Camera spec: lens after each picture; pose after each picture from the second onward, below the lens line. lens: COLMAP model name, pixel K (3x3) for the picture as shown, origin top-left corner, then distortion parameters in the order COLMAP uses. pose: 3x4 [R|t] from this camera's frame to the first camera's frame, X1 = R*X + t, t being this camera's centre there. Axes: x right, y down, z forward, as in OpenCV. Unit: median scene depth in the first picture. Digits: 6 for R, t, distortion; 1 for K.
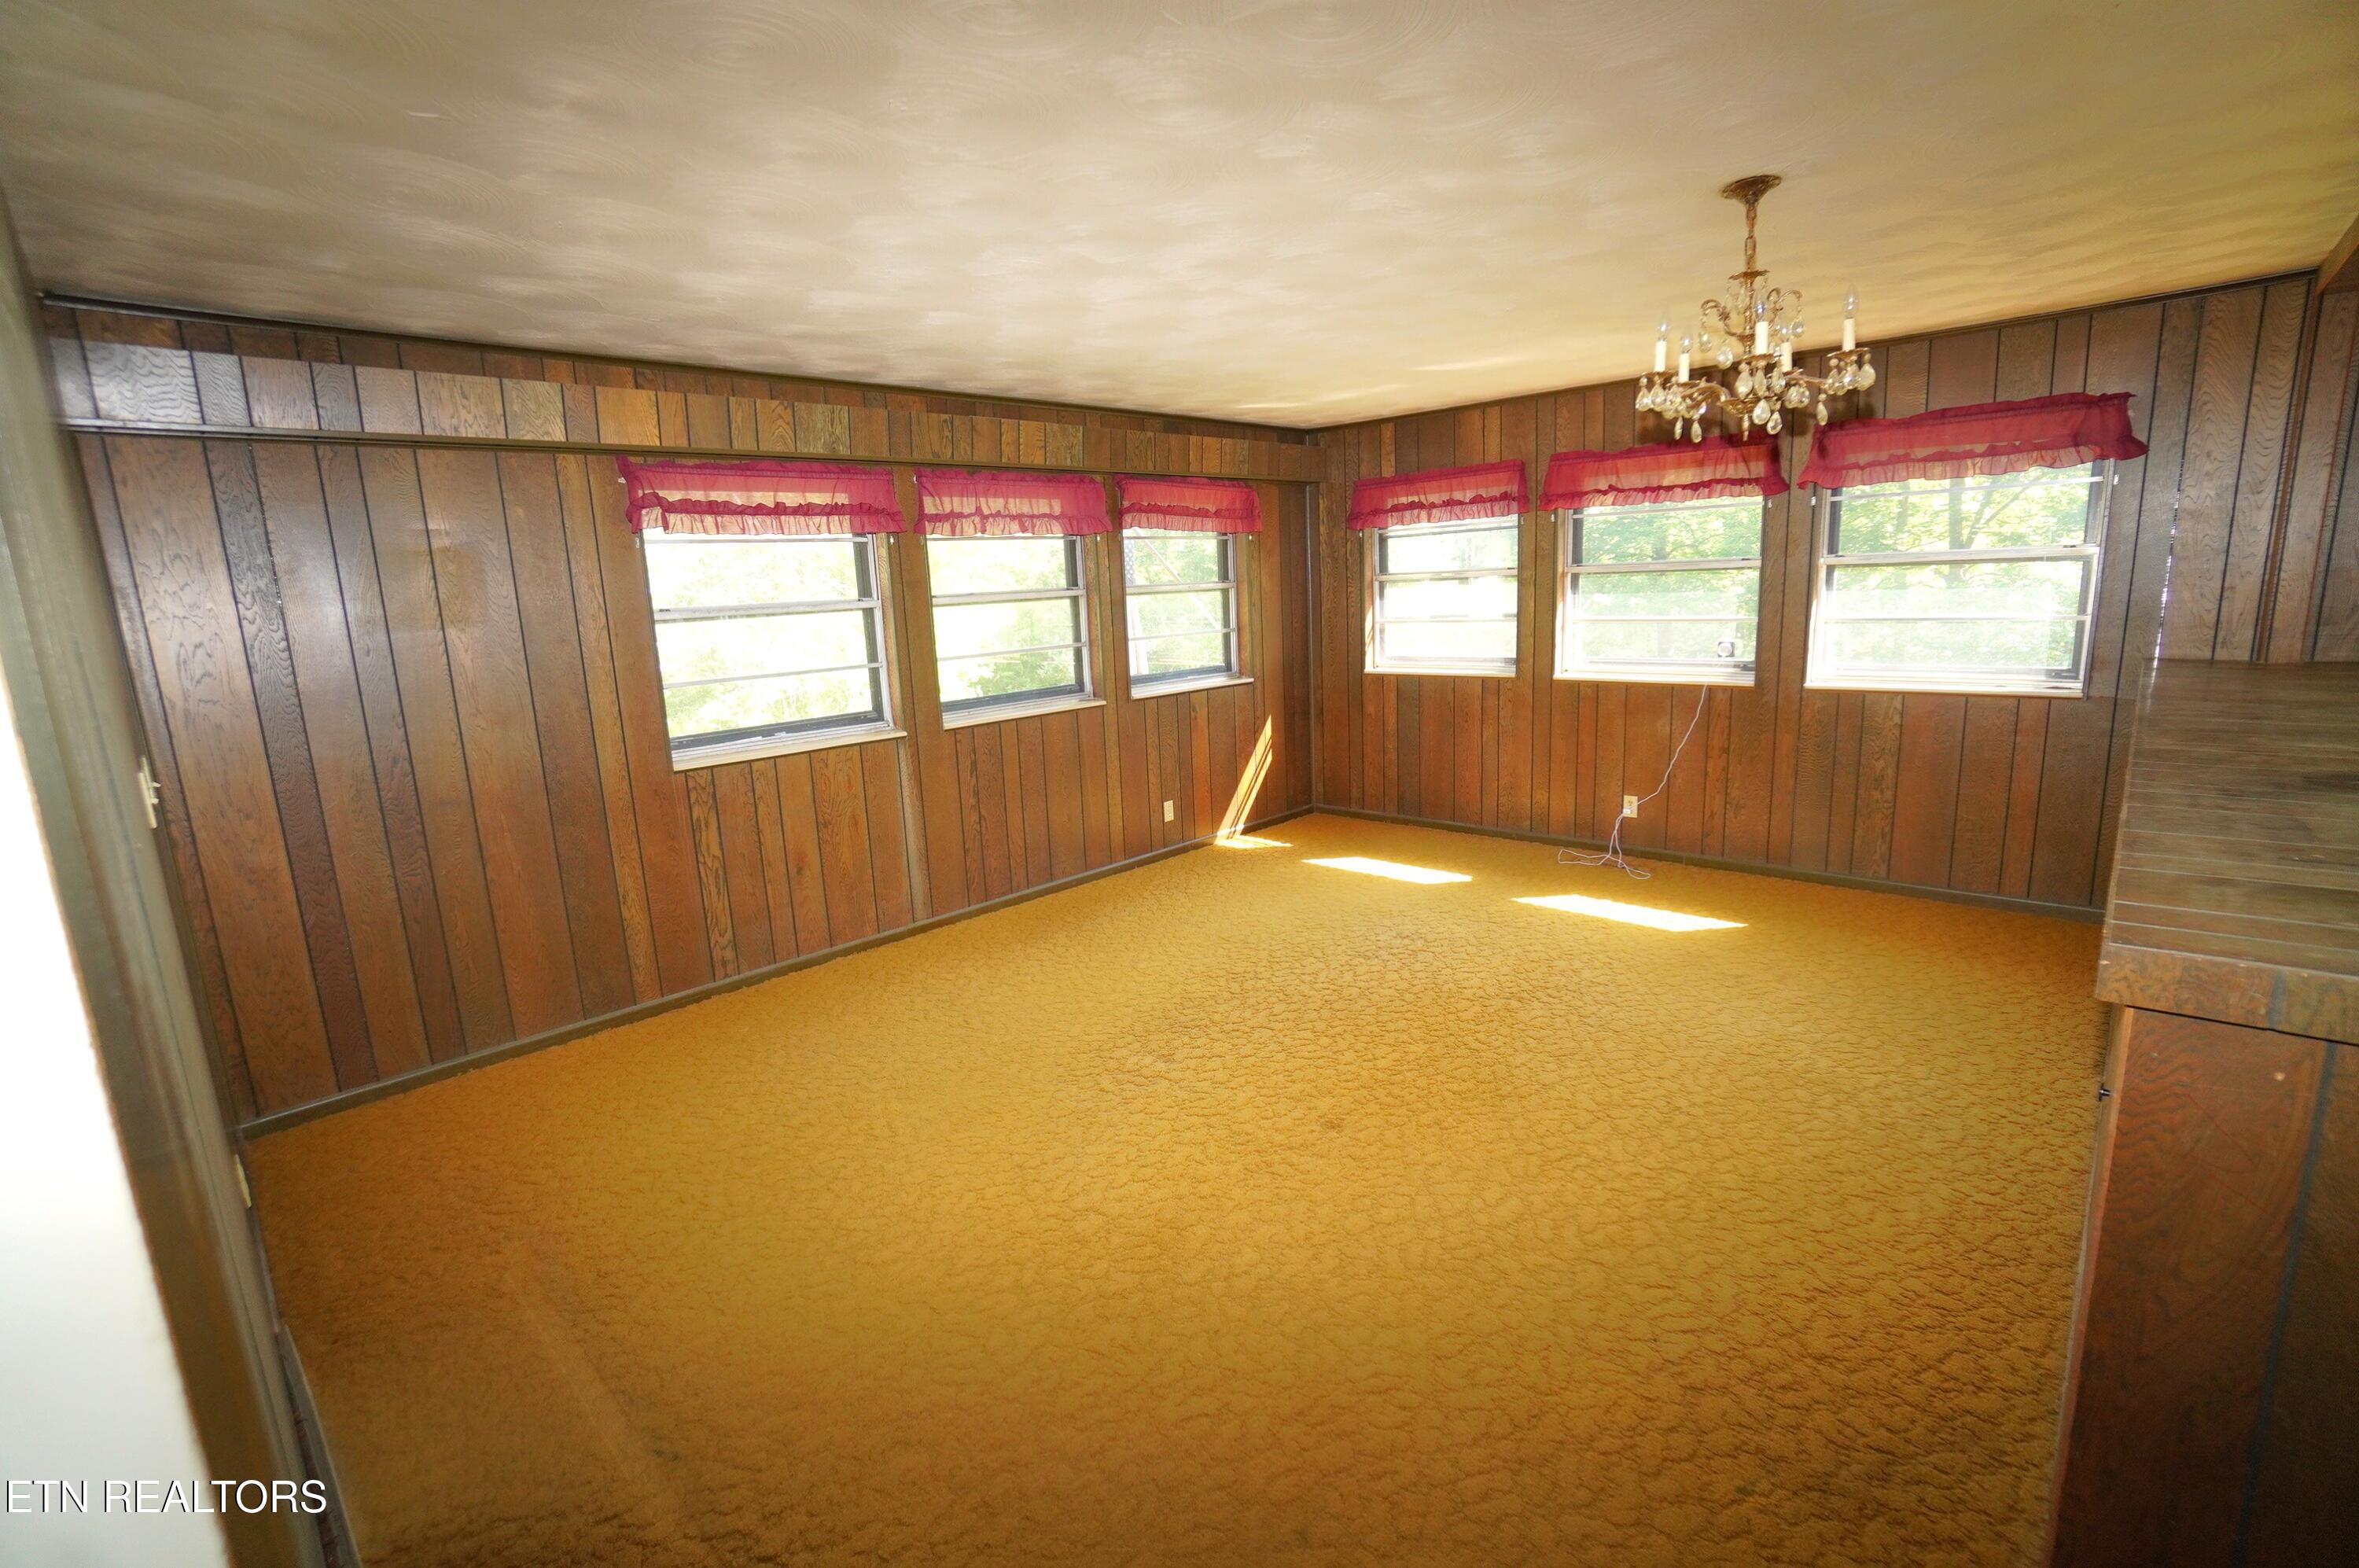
lens RADIAL K [[1042.6, 0, 1170.1], [0, 1042.6, 783.7], [0, 0, 1]] dist [-0.059813, 0.016786]
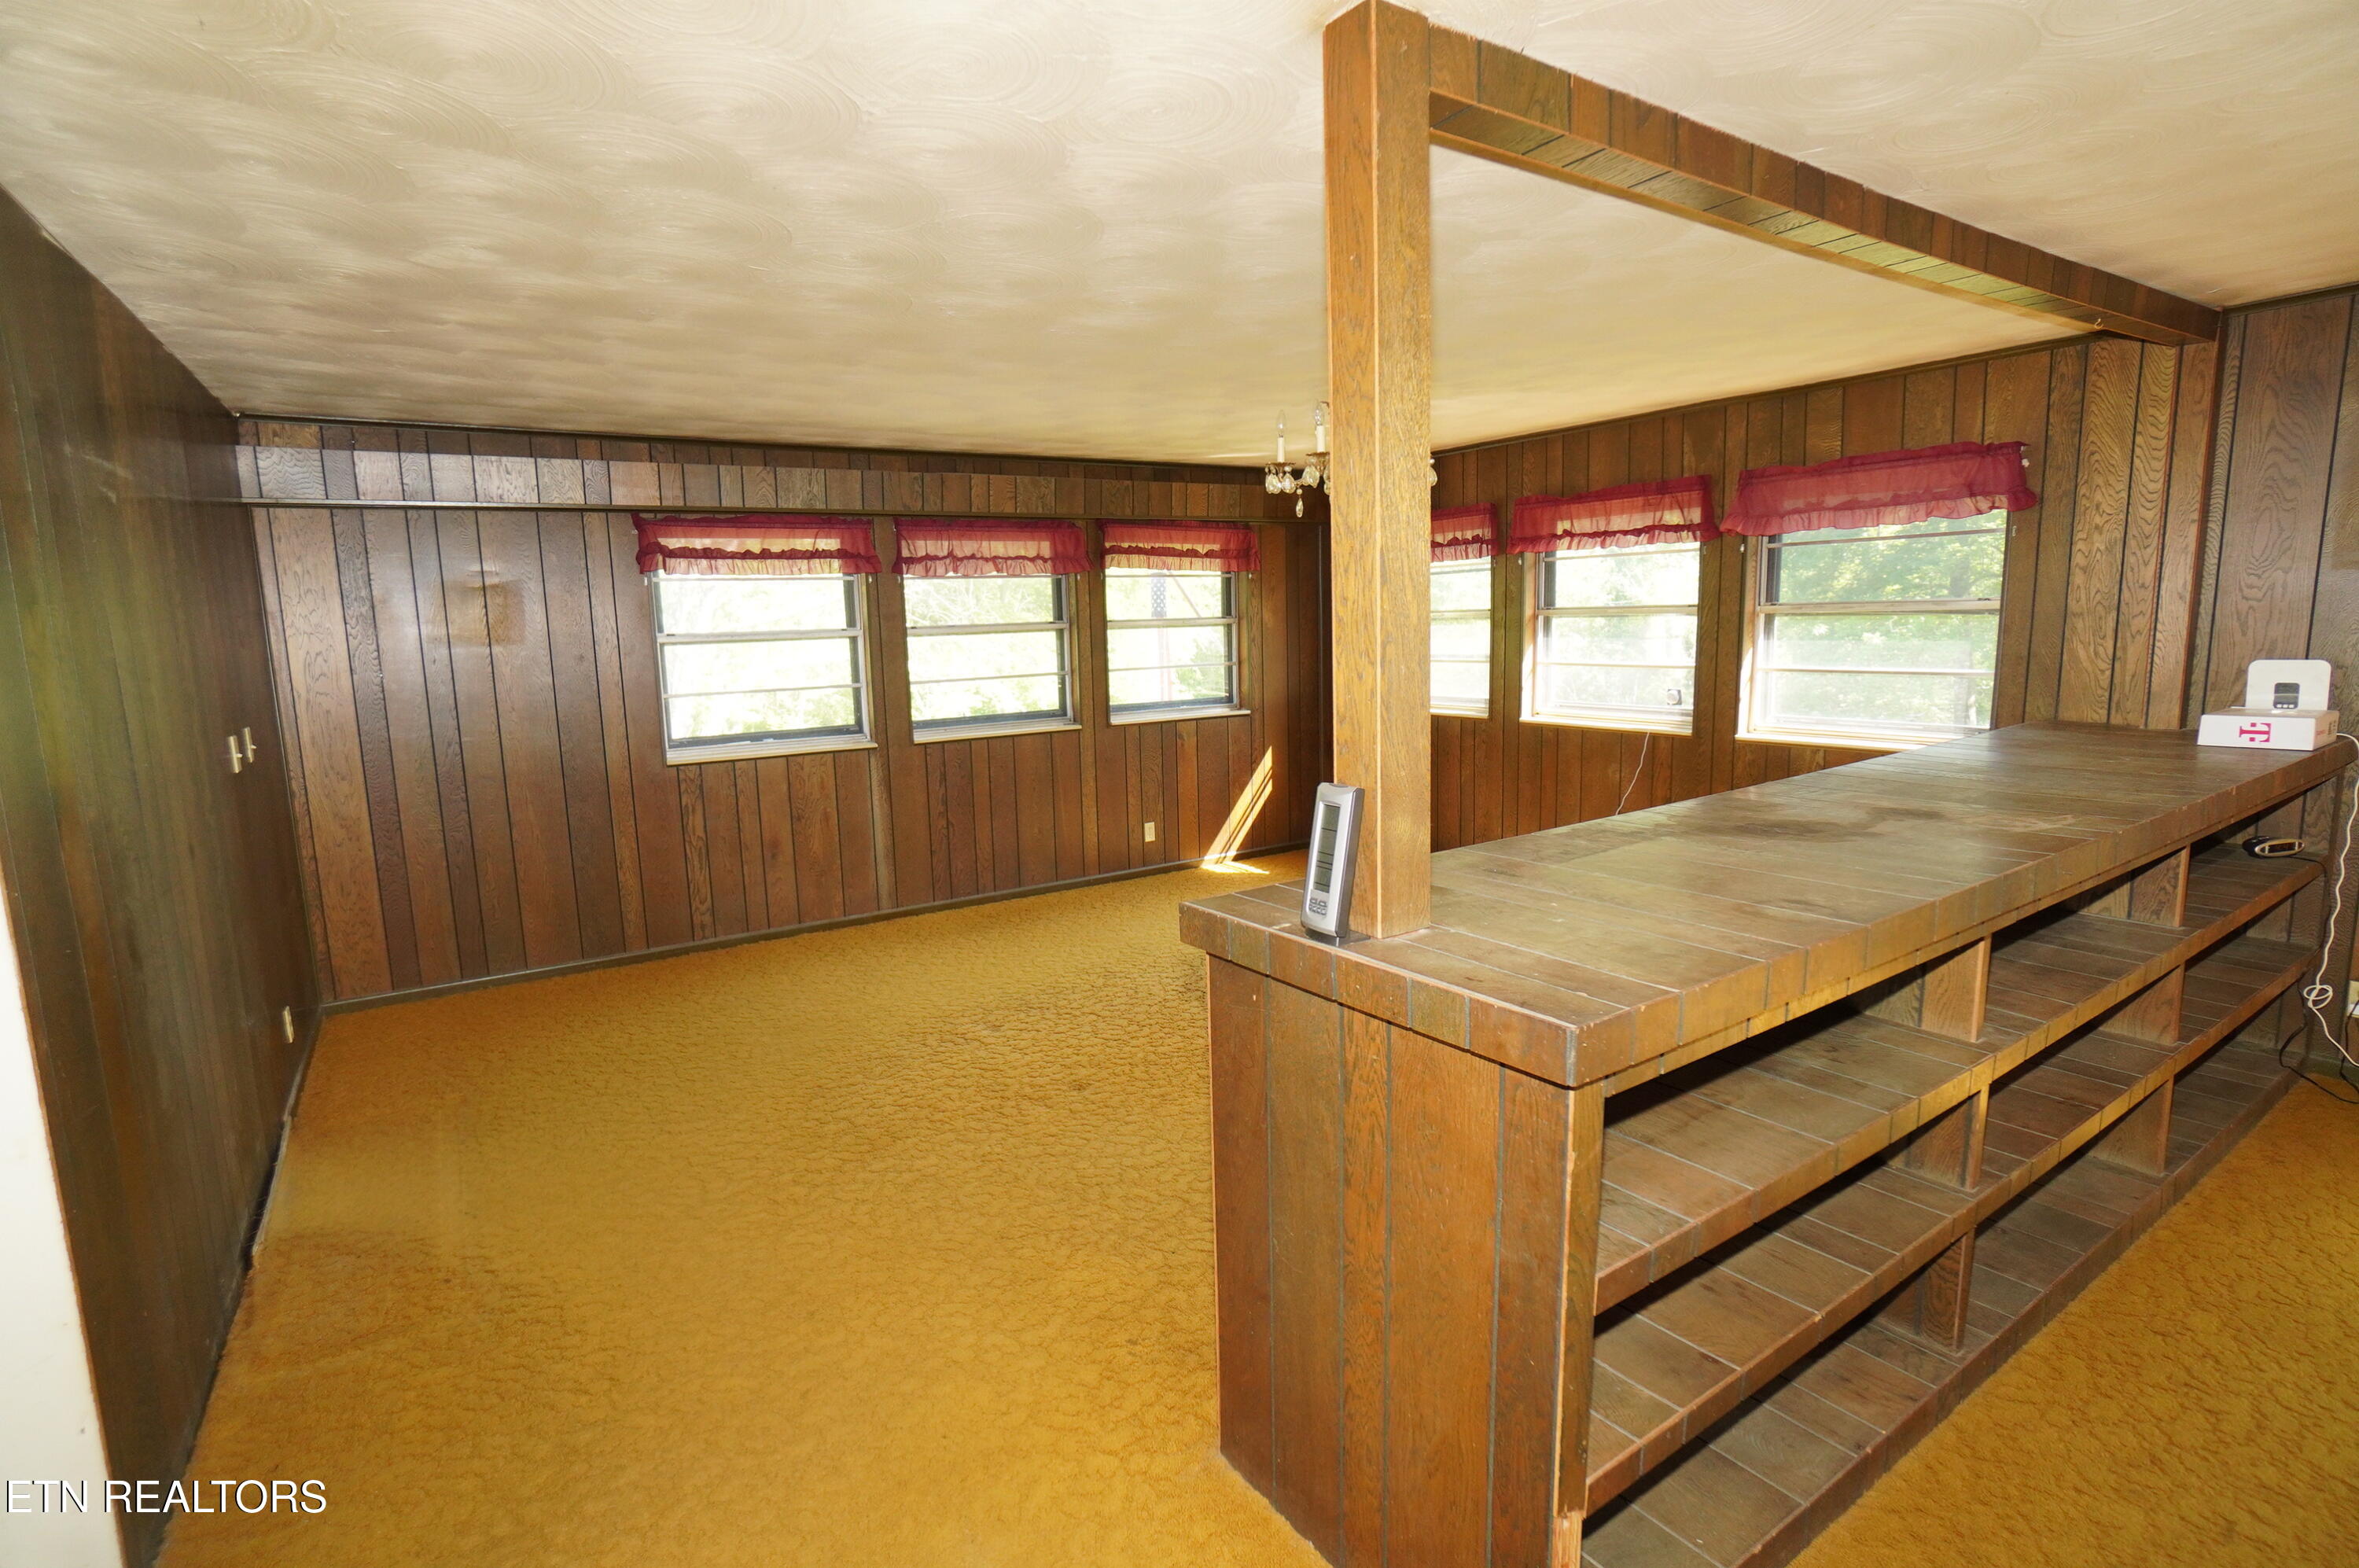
lens RADIAL K [[1140.2, 0, 1173.5], [0, 1140.2, 783.7], [0, 0, 1]] dist [-0.038735, 0.000250]
pose [[0.975156, 0.051712, -0.215397, 0.344557], [-0.059094, 0.997860, -0.027973, 0.010384], [0.213489, 0.040007, 0.976126, -0.165482]]
